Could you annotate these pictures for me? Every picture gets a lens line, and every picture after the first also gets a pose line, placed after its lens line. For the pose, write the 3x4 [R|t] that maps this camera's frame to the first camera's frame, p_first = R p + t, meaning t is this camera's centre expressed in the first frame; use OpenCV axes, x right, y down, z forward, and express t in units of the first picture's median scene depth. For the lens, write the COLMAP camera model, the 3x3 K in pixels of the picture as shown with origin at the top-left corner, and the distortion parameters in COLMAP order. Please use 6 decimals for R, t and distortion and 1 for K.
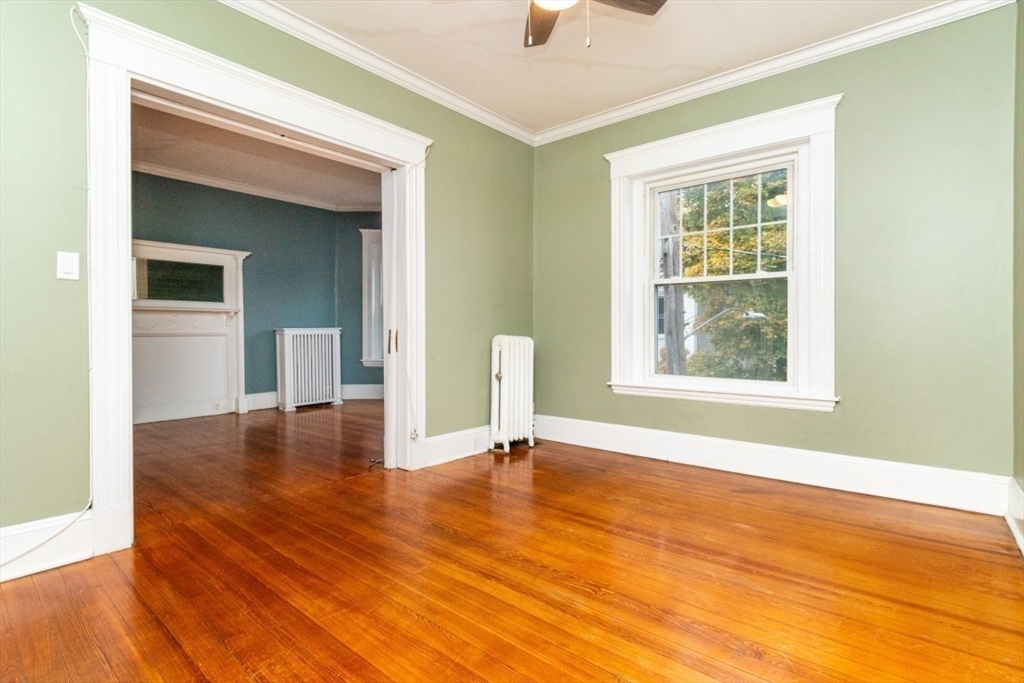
lens RADIAL K [[477.3, 0, 508.2], [0, 477.3, 336.3], [0, 0, 1]] dist [-0.000626, -0.001857]
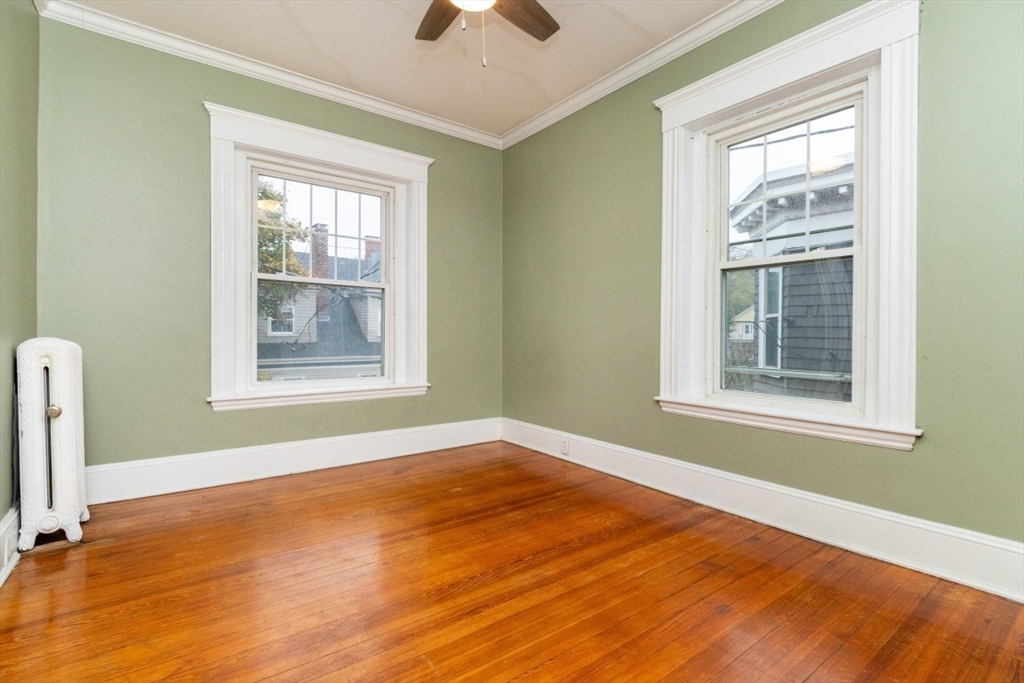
lens RADIAL K [[477.3, 0, 508.2], [0, 477.3, 336.3], [0, 0, 1]] dist [-0.000626, -0.001857]
pose [[0.241856, -0.005204, 0.970298, -0.704057], [-0.001160, 0.999983, 0.005652, -0.015241], [-0.970311, -0.002493, 0.241846, 0.570180]]
